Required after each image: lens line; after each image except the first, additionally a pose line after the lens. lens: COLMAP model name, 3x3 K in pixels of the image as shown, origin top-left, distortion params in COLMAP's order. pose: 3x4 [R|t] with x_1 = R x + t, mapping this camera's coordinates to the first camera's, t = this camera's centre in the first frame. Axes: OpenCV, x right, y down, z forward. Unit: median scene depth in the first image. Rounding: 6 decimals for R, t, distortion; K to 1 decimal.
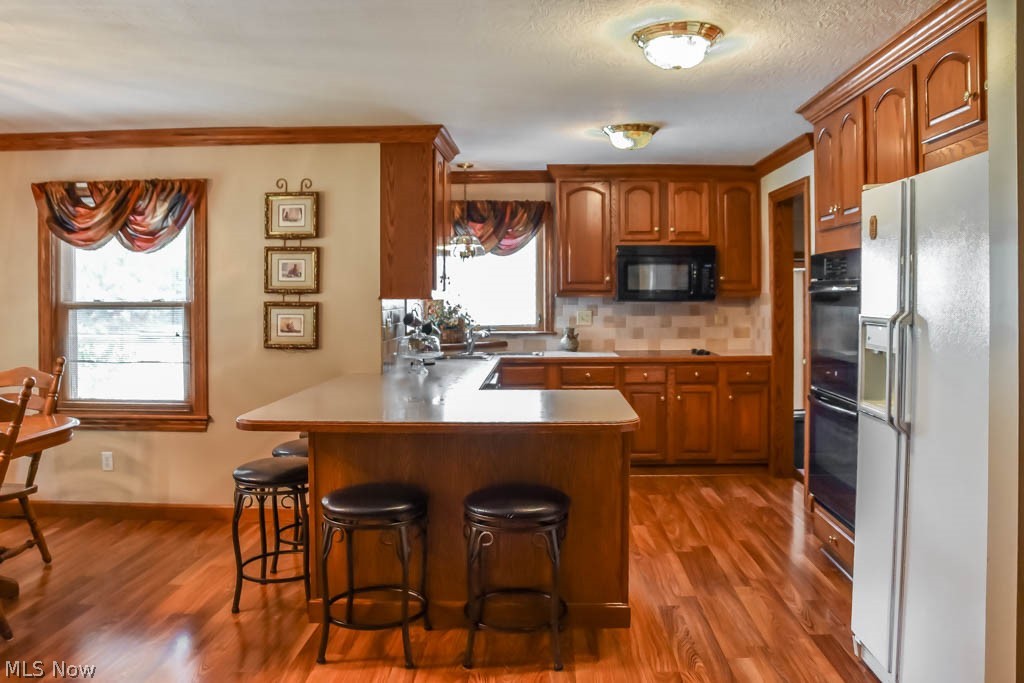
lens RADIAL K [[760.7, 0, 512.0], [0, 760.7, 341.5], [0, 0, 1]] dist [-0.126517, 0.002462]
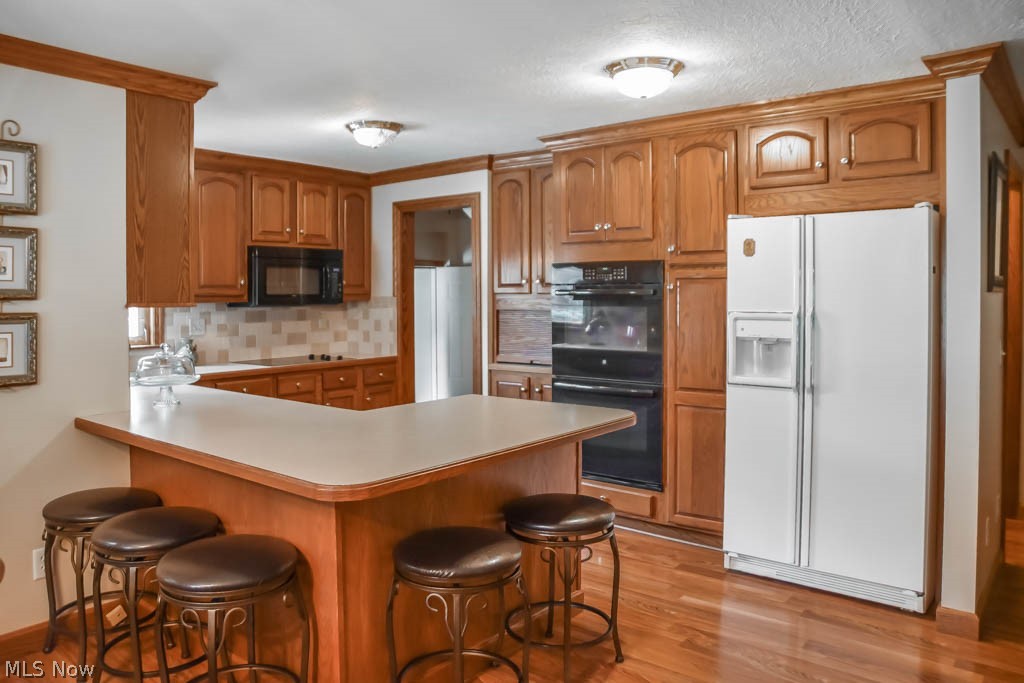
lens RADIAL K [[740.4, 0, 512.0], [0, 740.4, 341.5], [0, 0, 1]] dist [-0.078232, 0.004817]
pose [[0.614713, -0.047887, 0.787296, -0.375007], [0.051595, 0.998459, 0.020447, -0.014285], [-0.787062, 0.028052, 0.616236, 0.222528]]
